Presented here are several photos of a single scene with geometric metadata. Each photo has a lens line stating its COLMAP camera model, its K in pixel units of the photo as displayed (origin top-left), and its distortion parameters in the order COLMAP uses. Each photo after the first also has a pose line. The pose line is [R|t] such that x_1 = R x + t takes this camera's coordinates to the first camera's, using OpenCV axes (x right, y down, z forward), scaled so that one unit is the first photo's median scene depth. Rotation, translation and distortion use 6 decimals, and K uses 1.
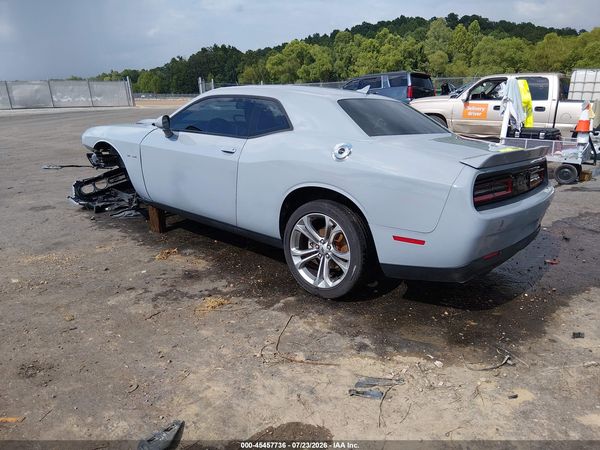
lens RADIAL K [[460.7, 0, 302.0], [0, 460.7, 233.9], [0, 0, 1]] dist [0.092881, -0.155421]
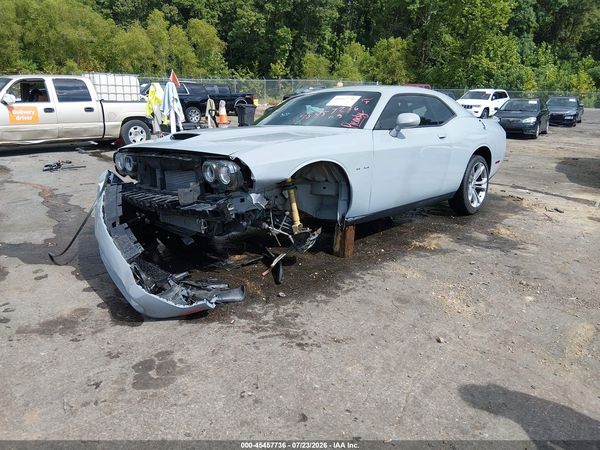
lens RADIAL K [[460.7, 0, 302.0], [0, 460.7, 233.9], [0, 0, 1]] dist [0.092881, -0.155421]
pose [[0.036537, -0.279459, 0.959462, -0.515954], [0.287050, 0.922577, 0.257785, -0.130139], [-0.957219, 0.265995, 0.113927, 0.449927]]
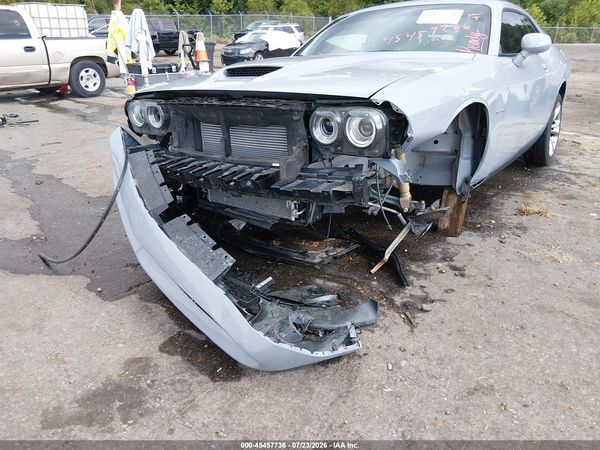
lens RADIAL K [[458.2, 0, 300.3], [0, 458.2, 233.5], [0, 0, 1]] dist [0.060679, -0.096560]
pose [[-0.088308, -0.387131, 0.917786, -0.402515], [0.298812, 0.868655, 0.395158, -0.145794], [-0.950217, 0.309141, 0.038970, 0.547079]]
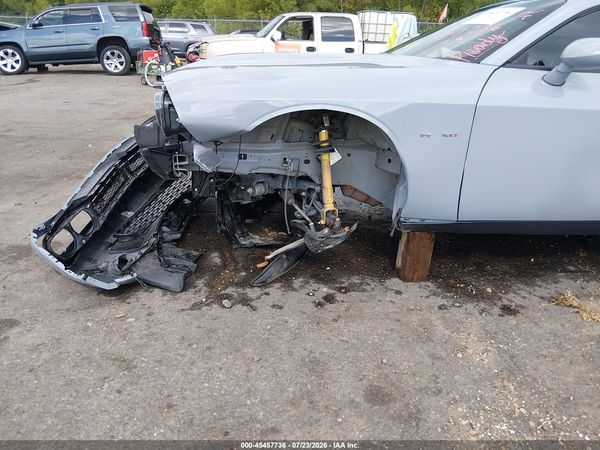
lens RADIAL K [[458.2, 0, 300.3], [0, 458.2, 233.5], [0, 0, 1]] dist [0.060679, -0.096560]
pose [[0.673787, -0.263833, 0.690219, -0.339554], [0.190851, 0.964528, 0.182378, -0.077409], [-0.713853, 0.008845, 0.700239, 0.336712]]
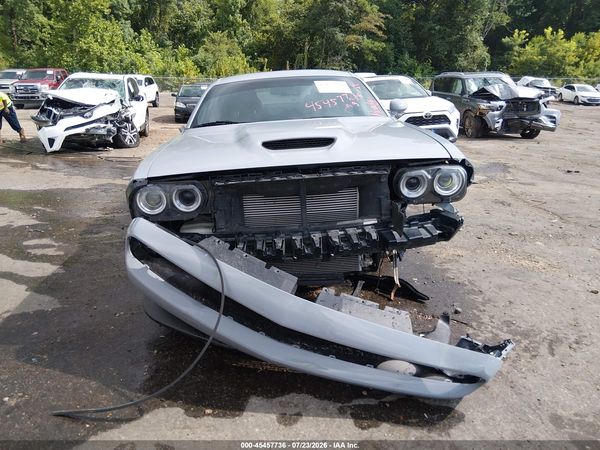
lens RADIAL K [[462.3, 0, 297.1], [0, 462.3, 222.0], [0, 0, 1]] dist [0.105263, -0.149185]
pose [[-0.708216, -0.193409, 0.678986, -0.332942], [0.215605, 0.856546, 0.468874, -0.209032], [-0.672268, 0.478457, -0.564920, 0.706062]]
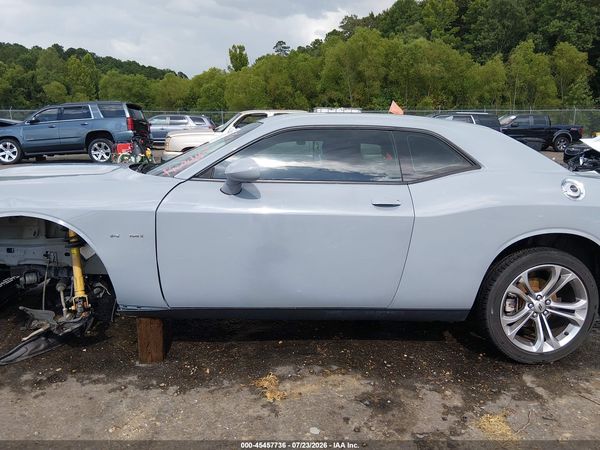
lens RADIAL K [[460.7, 0, 302.0], [0, 460.7, 233.9], [0, 0, 1]] dist [0.092881, -0.155421]
pose [[0.717087, -0.146646, 0.681382, -0.249769], [0.192019, 0.981349, 0.009123, -0.056655], [-0.670011, 0.124296, 0.731871, 0.198843]]
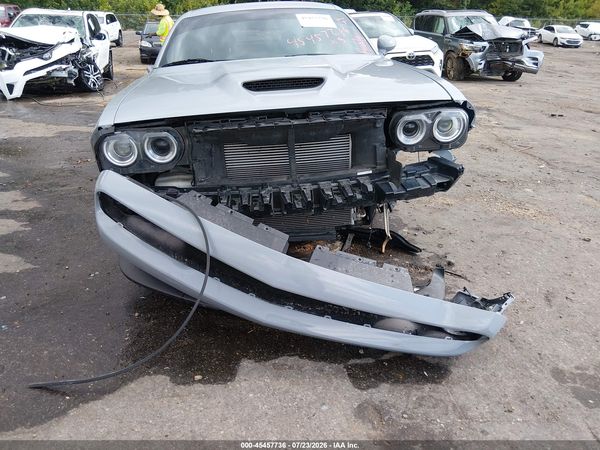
lens RADIAL K [[460.7, 0, 302.0], [0, 460.7, 233.9], [0, 0, 1]] dist [0.092881, -0.155421]
pose [[-0.750921, -0.269453, 0.602921, -0.316700], [0.197285, 0.779751, 0.594194, -0.202966], [-0.630235, 0.565140, -0.532373, 0.698714]]
